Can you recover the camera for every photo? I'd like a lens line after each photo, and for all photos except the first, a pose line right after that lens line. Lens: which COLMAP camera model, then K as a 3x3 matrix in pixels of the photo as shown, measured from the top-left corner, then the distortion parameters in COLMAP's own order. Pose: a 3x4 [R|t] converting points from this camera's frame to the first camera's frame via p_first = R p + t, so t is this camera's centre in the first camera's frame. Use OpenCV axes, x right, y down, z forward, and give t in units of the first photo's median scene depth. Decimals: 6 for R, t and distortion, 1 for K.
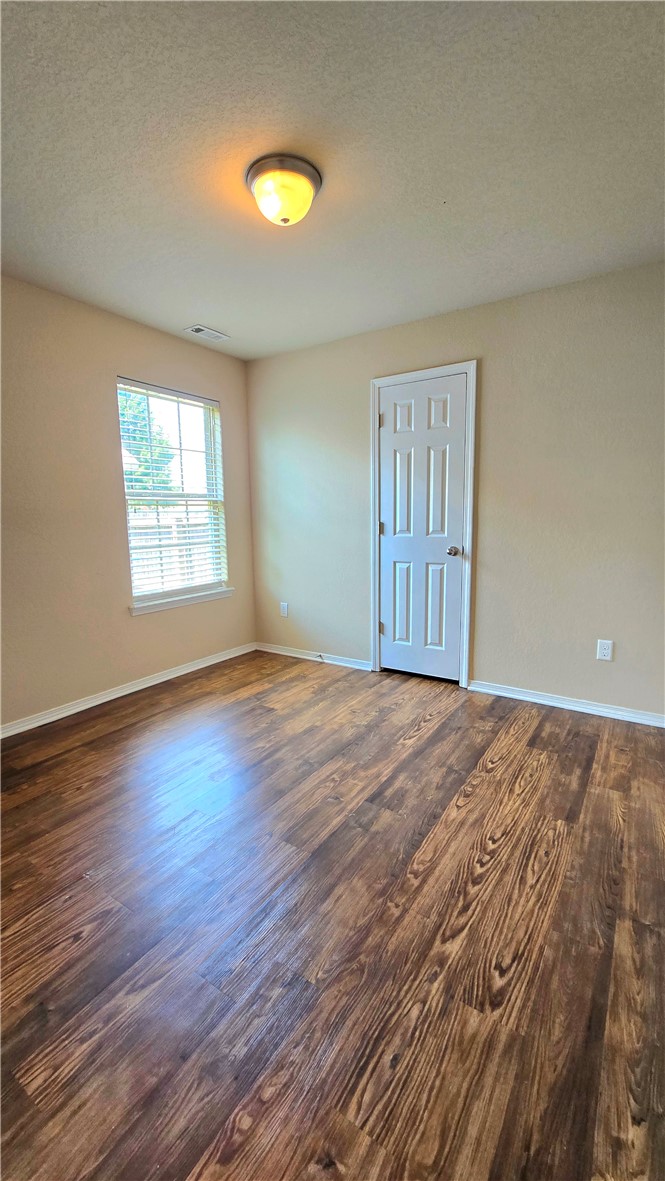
lens RADIAL K [[483.5, 0, 333.0], [0, 483.5, 589.0], [0, 0, 1]] dist [0.000426, -0.000134]
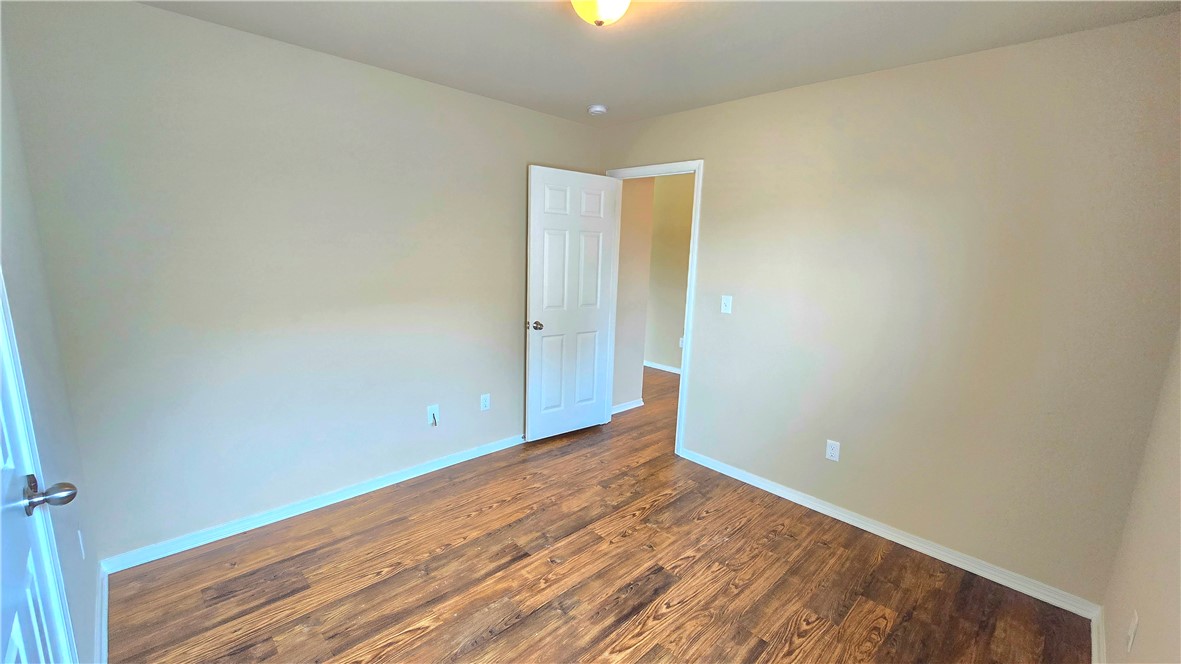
lens RADIAL K [[480.6, 0, 588.9], [0, 480.6, 334.6], [0, 0, 1]] dist [-0.001399, 0.000457]
pose [[-0.975643, -0.056259, 0.212028, -0.277811], [0.016098, 0.945585, 0.324975, -0.431268], [-0.218773, 0.320473, -0.921648, 1.787747]]
